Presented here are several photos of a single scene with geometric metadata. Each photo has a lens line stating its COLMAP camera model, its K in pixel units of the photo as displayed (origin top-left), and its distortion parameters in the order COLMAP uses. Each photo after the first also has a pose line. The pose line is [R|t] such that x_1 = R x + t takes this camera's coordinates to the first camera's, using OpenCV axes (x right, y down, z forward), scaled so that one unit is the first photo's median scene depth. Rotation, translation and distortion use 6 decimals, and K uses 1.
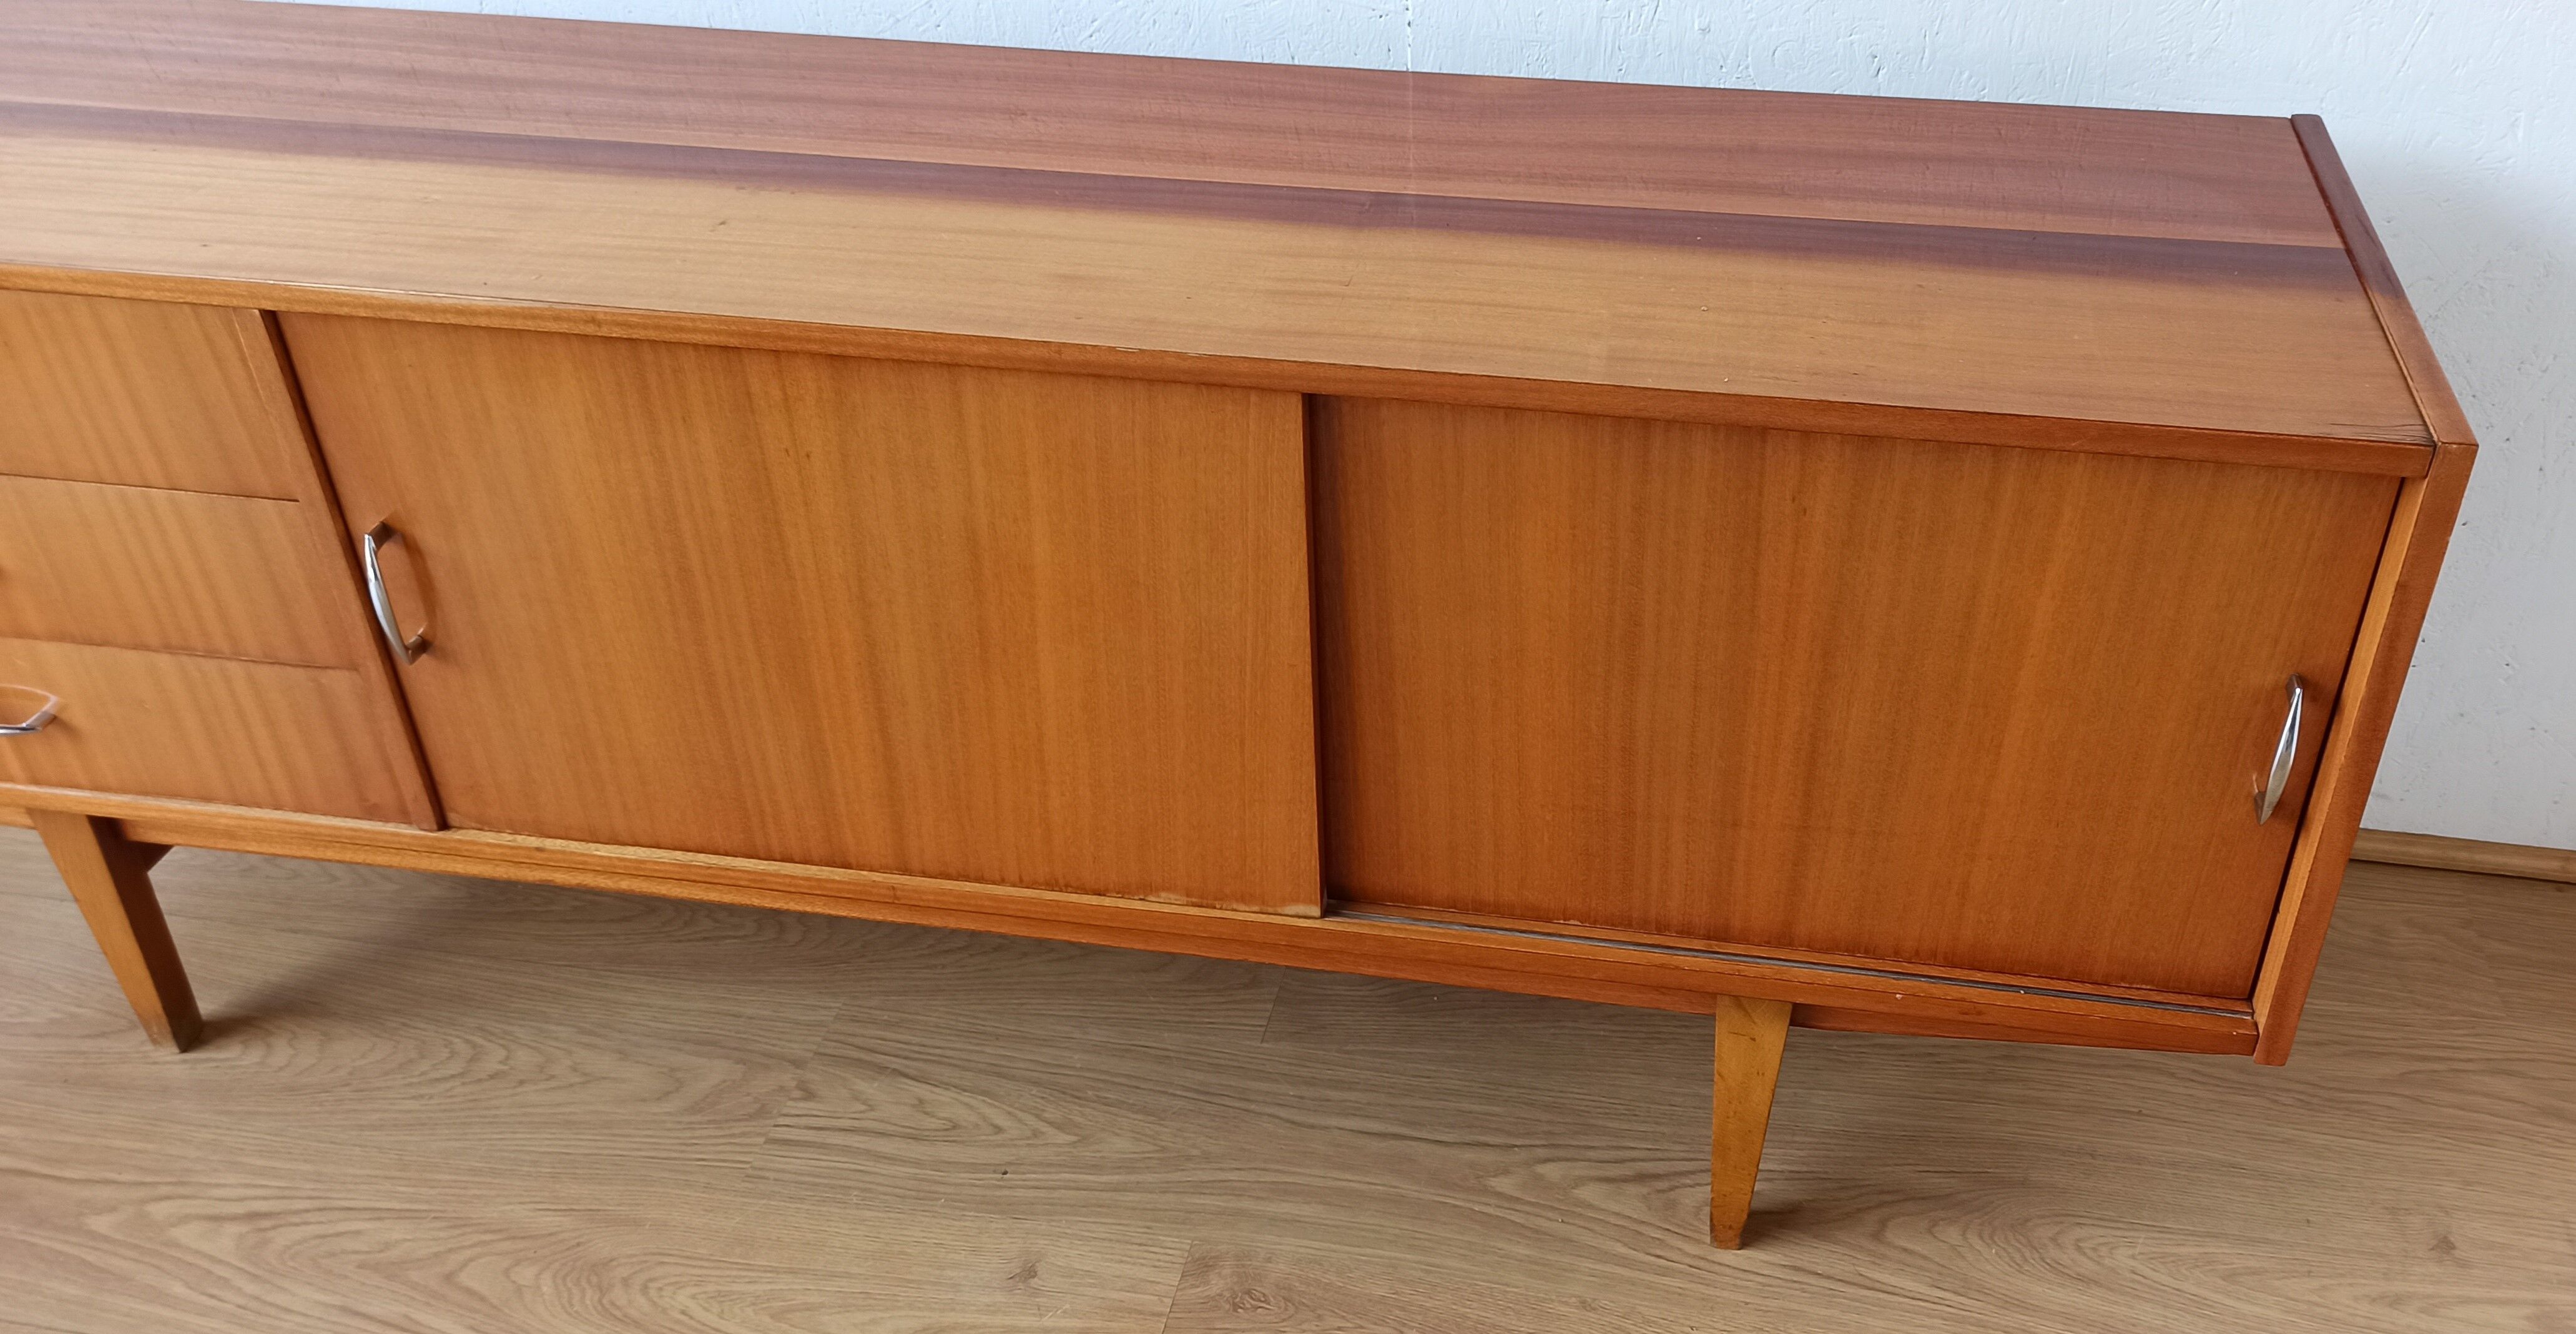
lens RADIAL K [[2130.2, 0, 1442.7], [0, 2130.2, 660.0], [0, 0, 1]] dist [0.080347, -0.111867]
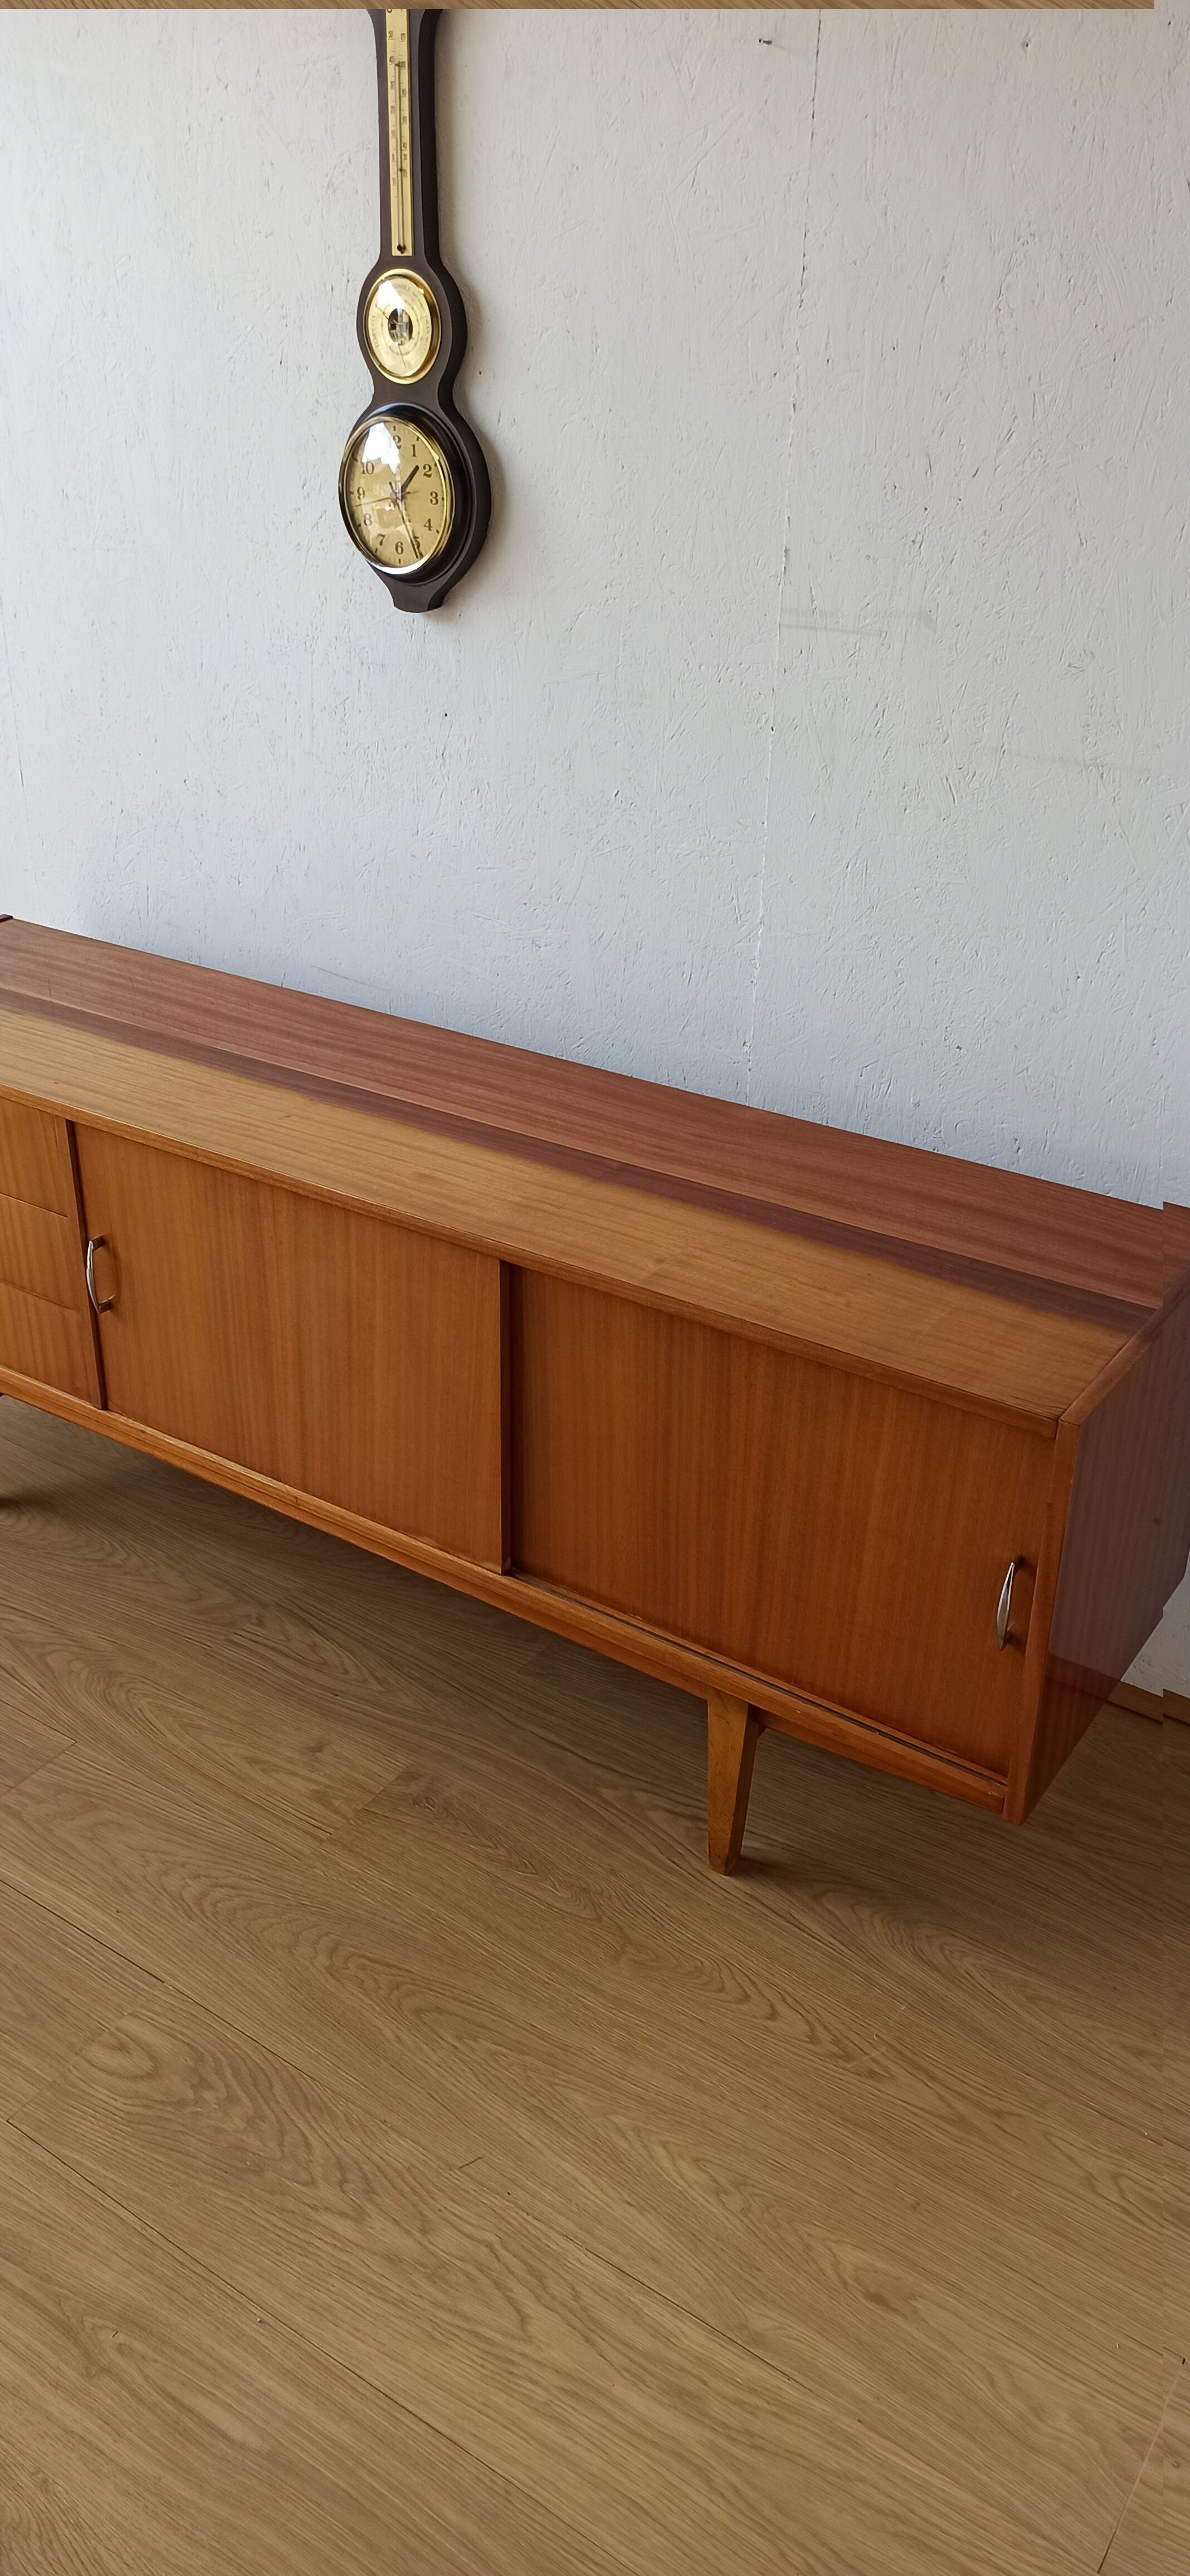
lens RADIAL K [[1904.6, 0, 589.3], [0, 1904.6, 1293.0], [0, 0, 1]] dist [0.090432, -0.127000]
pose [[0.905333, 0.205037, -0.371931, 0.480371], [-0.251094, 0.964702, -0.079381, 0.009371], [0.342526, 0.165256, 0.924860, -0.363882]]
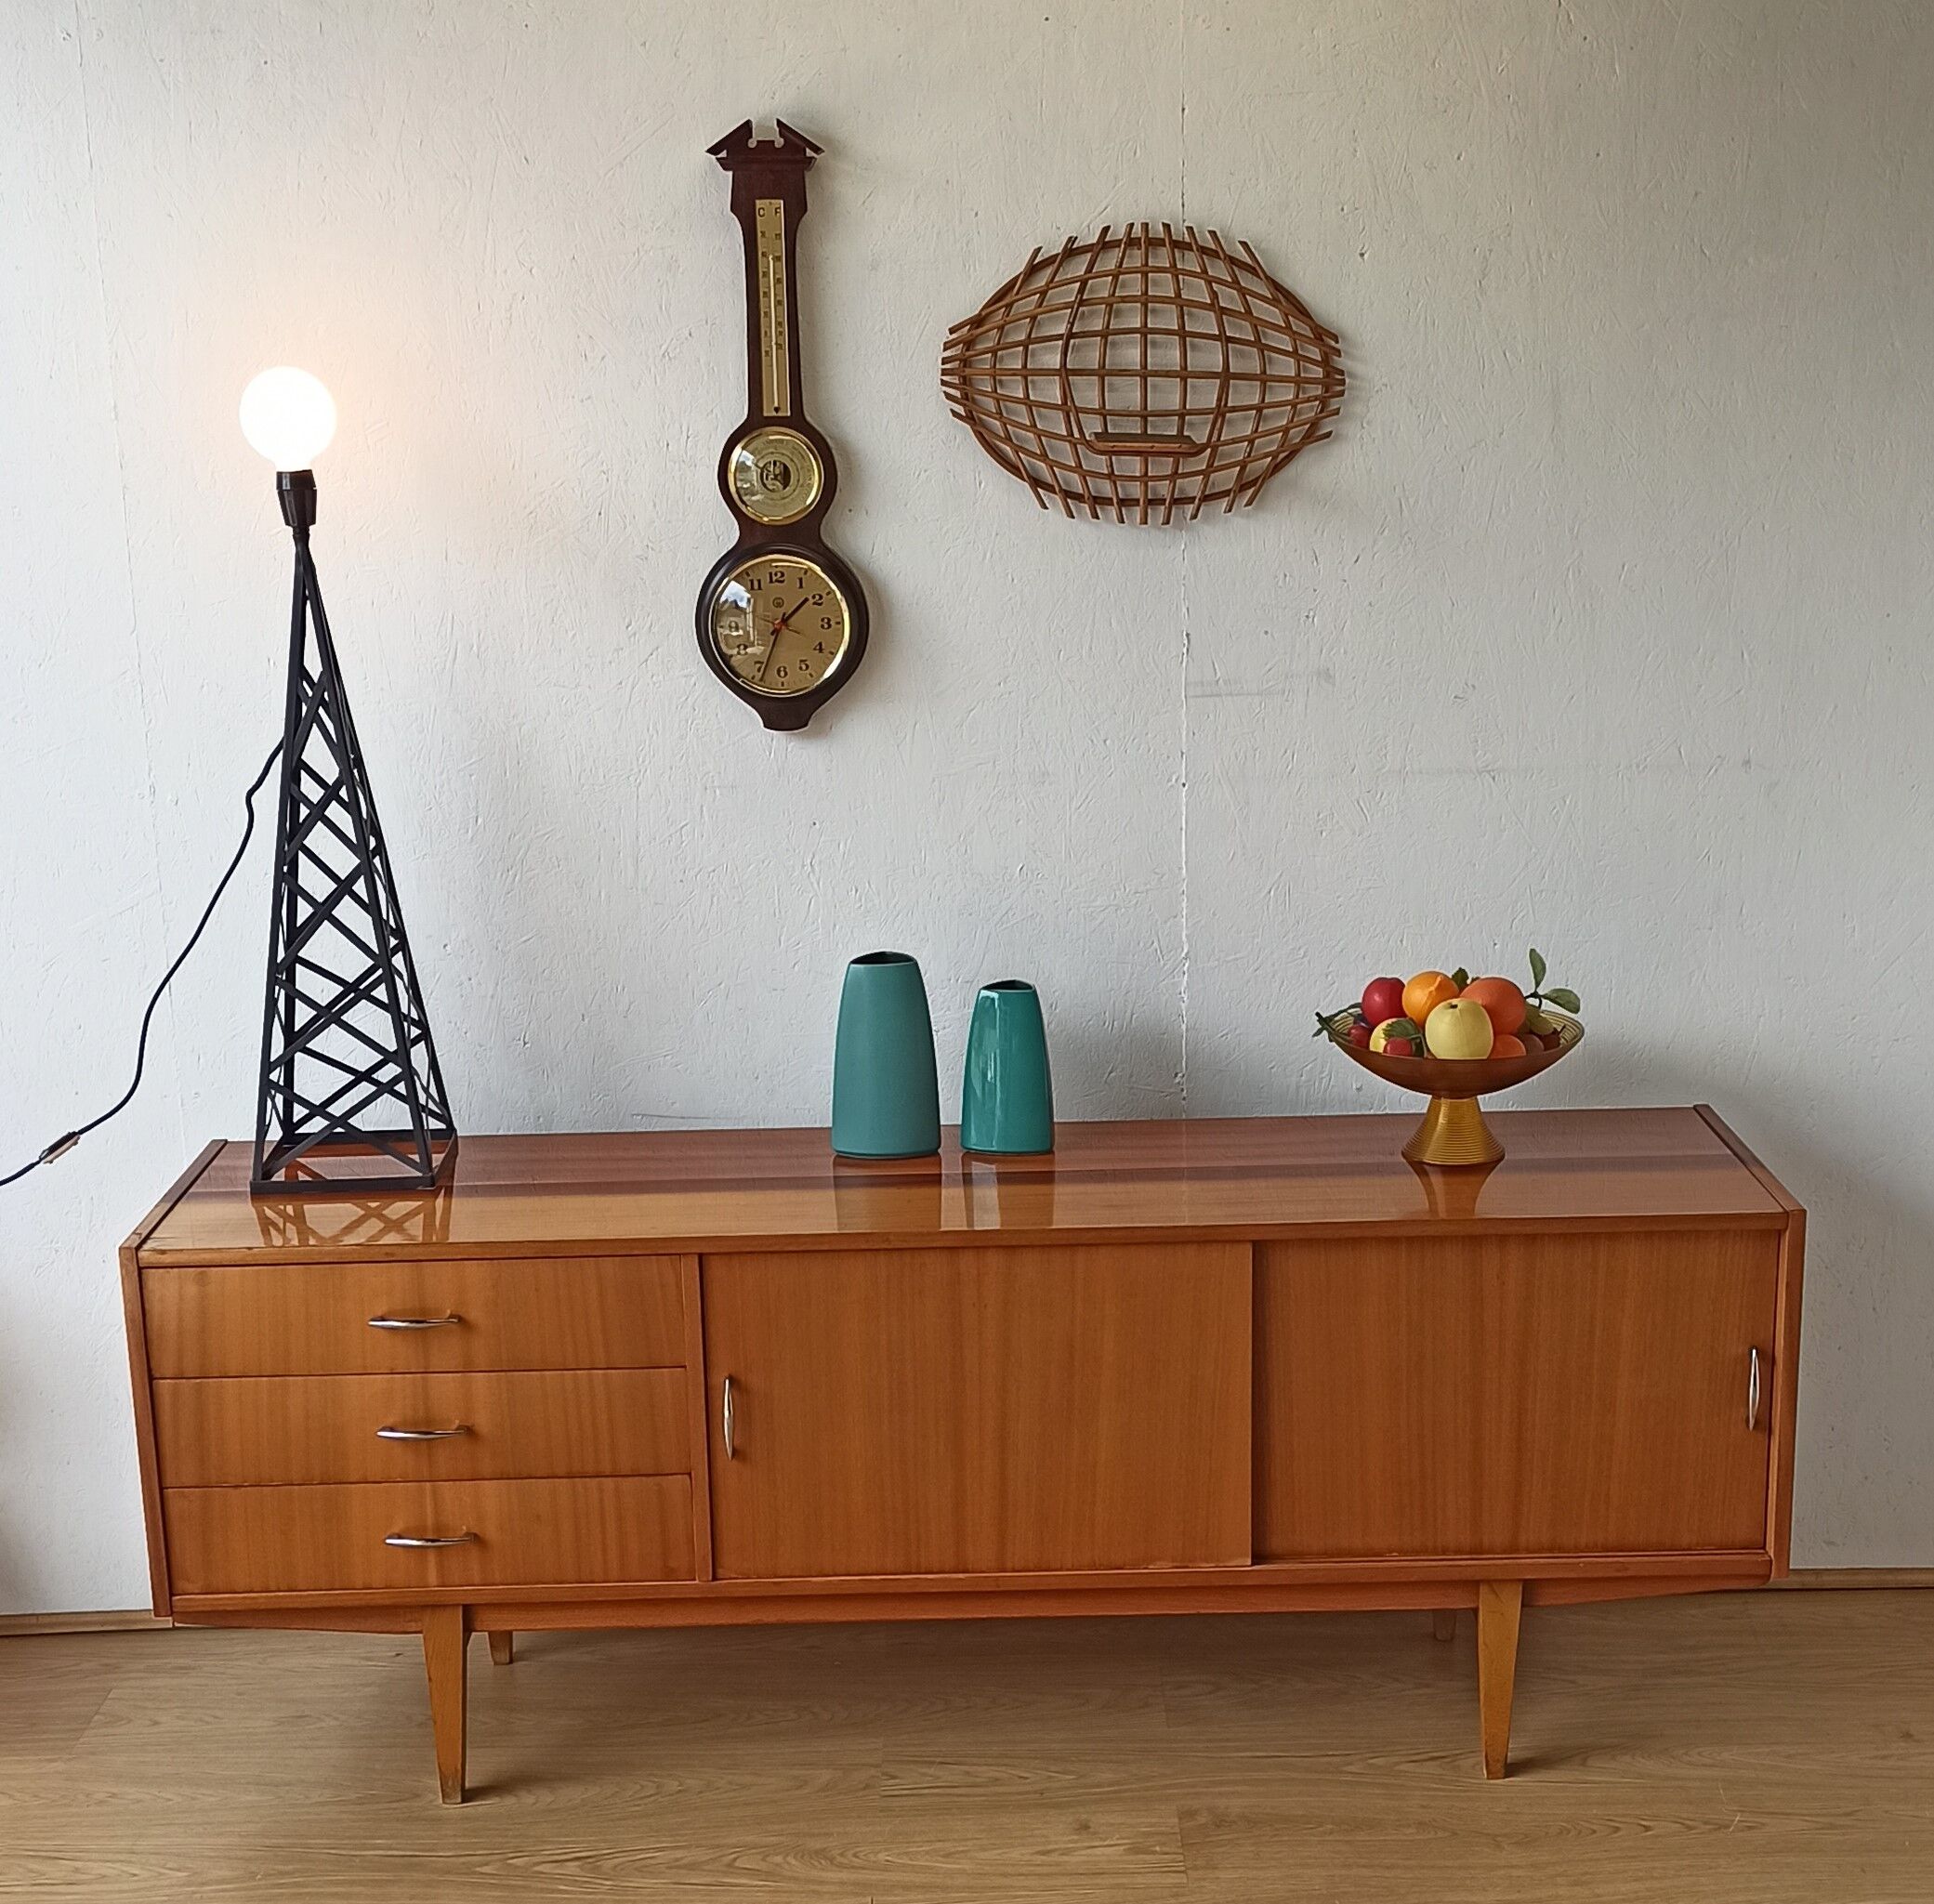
lens RADIAL K [[3175.0, 0, 985.3], [0, 3175.0, 1153.0], [0, 0, 1]] dist [0.073621, -0.122003]
pose [[0.984976, -0.065736, 0.159692, -0.619734], [0.114903, 0.939787, -0.321865, 0.574013], [-0.128918, 0.335378, 0.933221, -1.403075]]
